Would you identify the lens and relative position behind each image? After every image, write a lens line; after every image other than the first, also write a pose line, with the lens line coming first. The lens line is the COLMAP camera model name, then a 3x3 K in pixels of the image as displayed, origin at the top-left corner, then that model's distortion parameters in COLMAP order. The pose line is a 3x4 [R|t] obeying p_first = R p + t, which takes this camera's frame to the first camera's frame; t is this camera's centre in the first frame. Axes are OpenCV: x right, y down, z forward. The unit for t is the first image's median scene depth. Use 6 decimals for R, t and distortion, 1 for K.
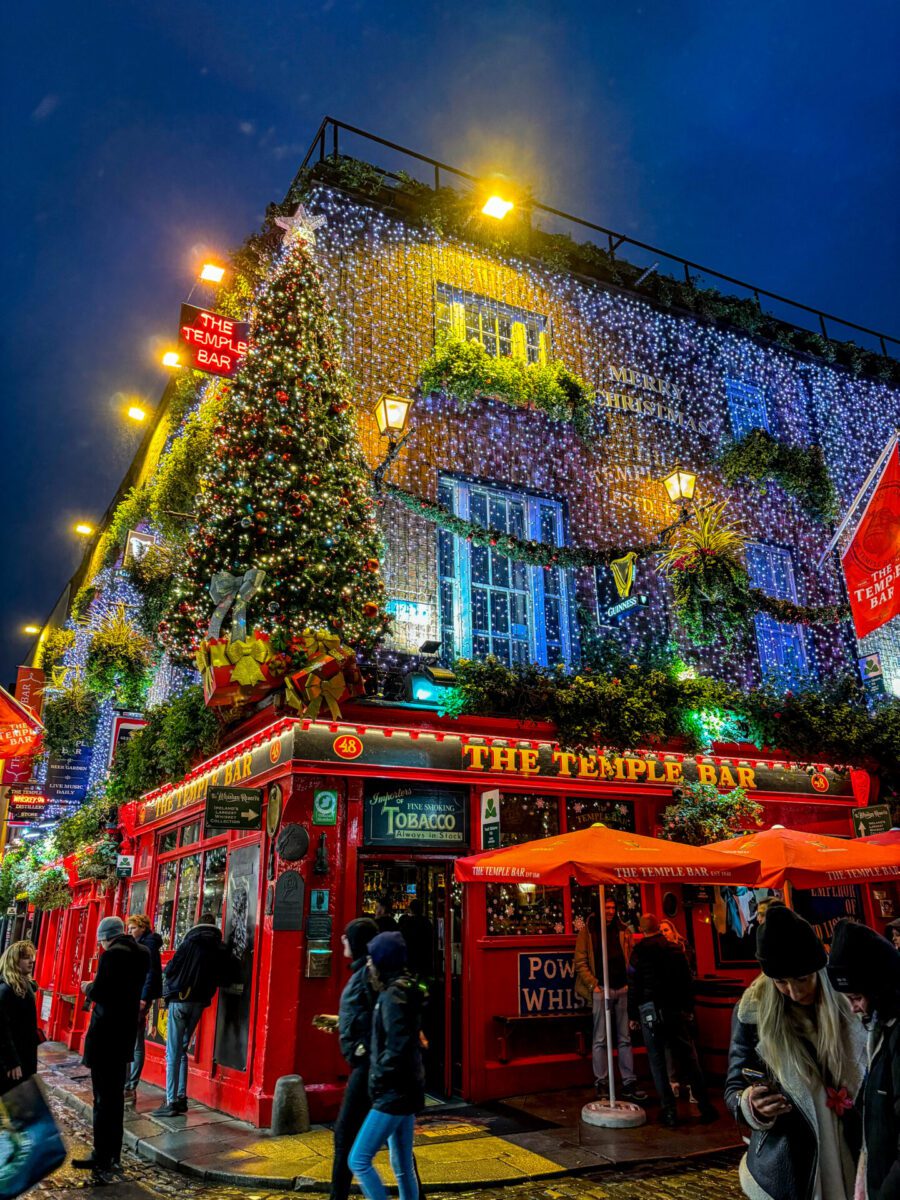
lens RADIAL K [[855.4, 0, 456.7], [0, 855.4, 595.7], [0, 0, 1]] dist [0.120555, -0.347122]
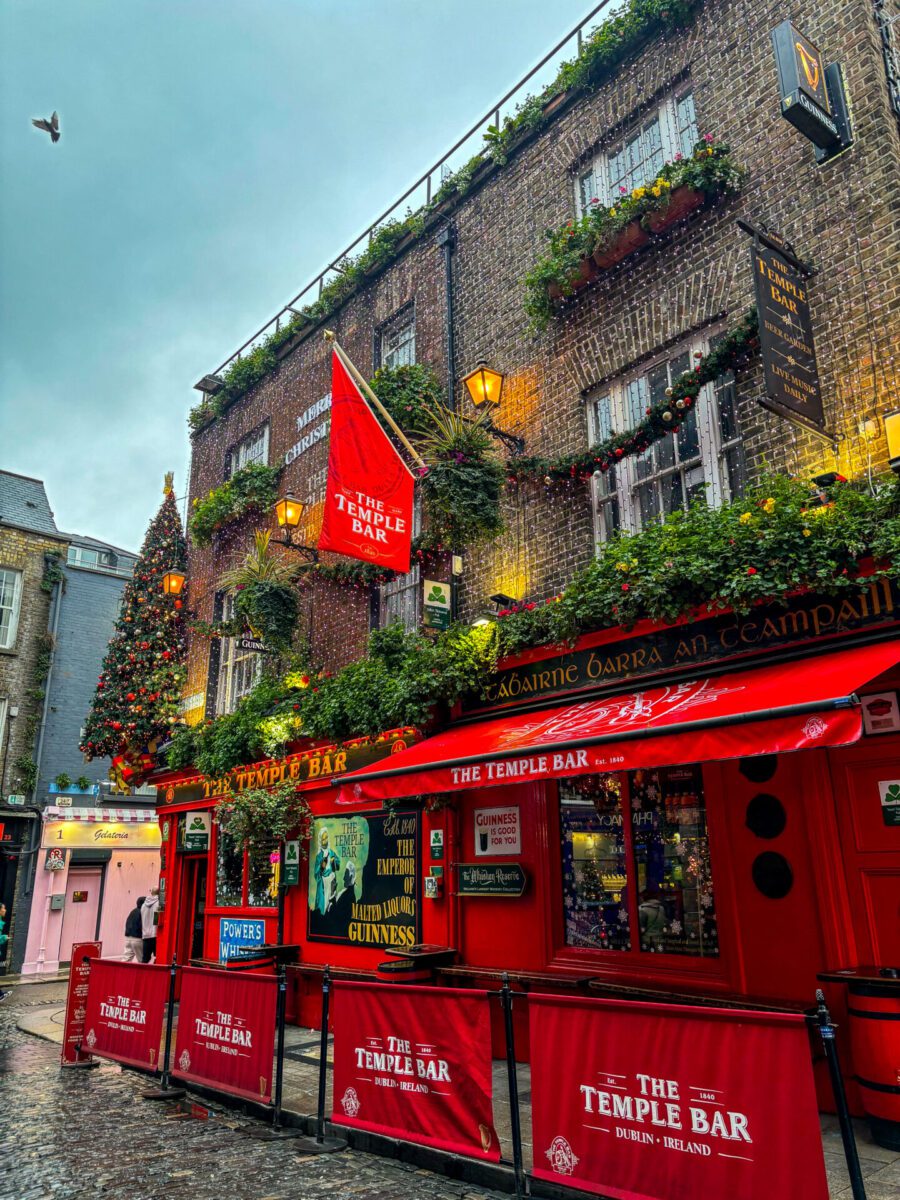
lens RADIAL K [[918.6, 0, 470.4], [0, 918.6, 552.2], [0, 0, 1]] dist [0.092327, -0.158829]
pose [[0.207654, -0.308143, -0.928401, 1.561207], [0.367488, 0.904143, -0.217896, 0.296936], [0.906550, -0.295929, 0.300988, 0.925591]]
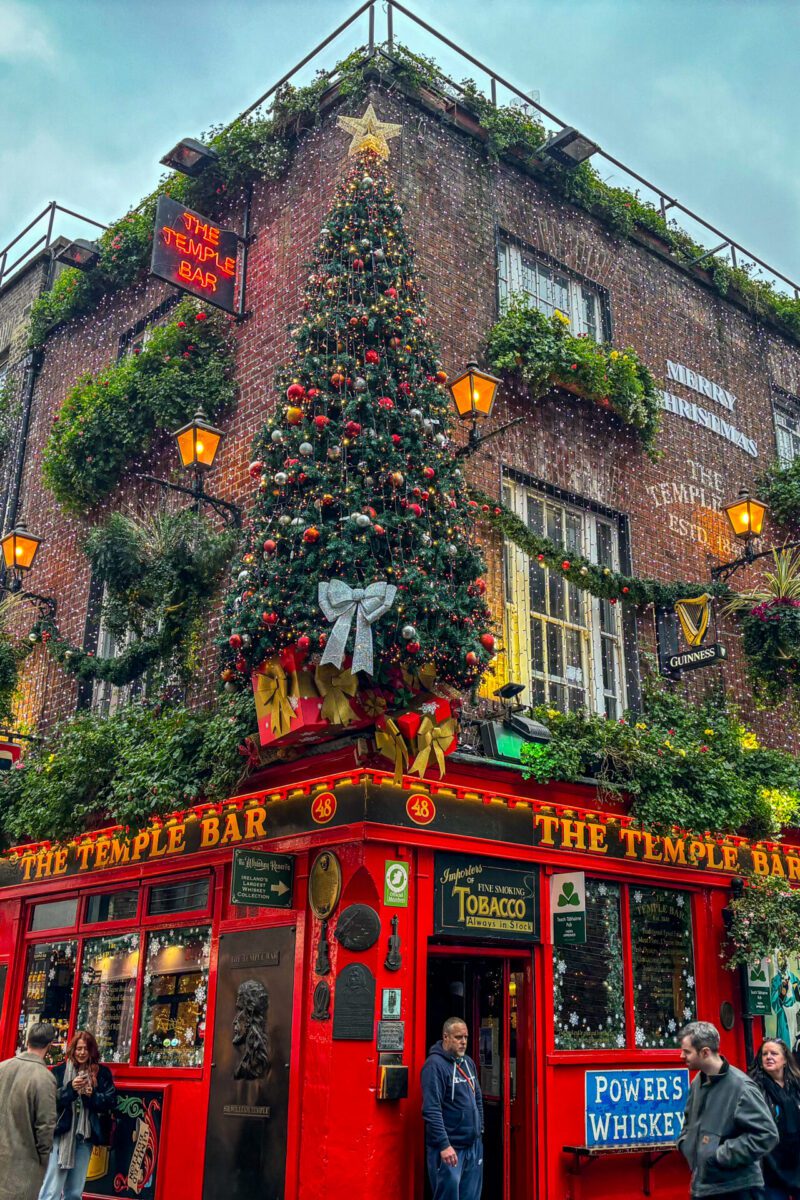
lens RADIAL K [[1139.5, 0, 443.7], [0, 1139.5, 601.2], [0, 0, 1]] dist [0.083234, -0.238414]
pose [[0.968899, 0.102421, 0.225265, -0.297187], [-0.103052, 0.994635, -0.008985, -0.006328], [-0.224977, -0.014509, 0.974256, -0.023633]]
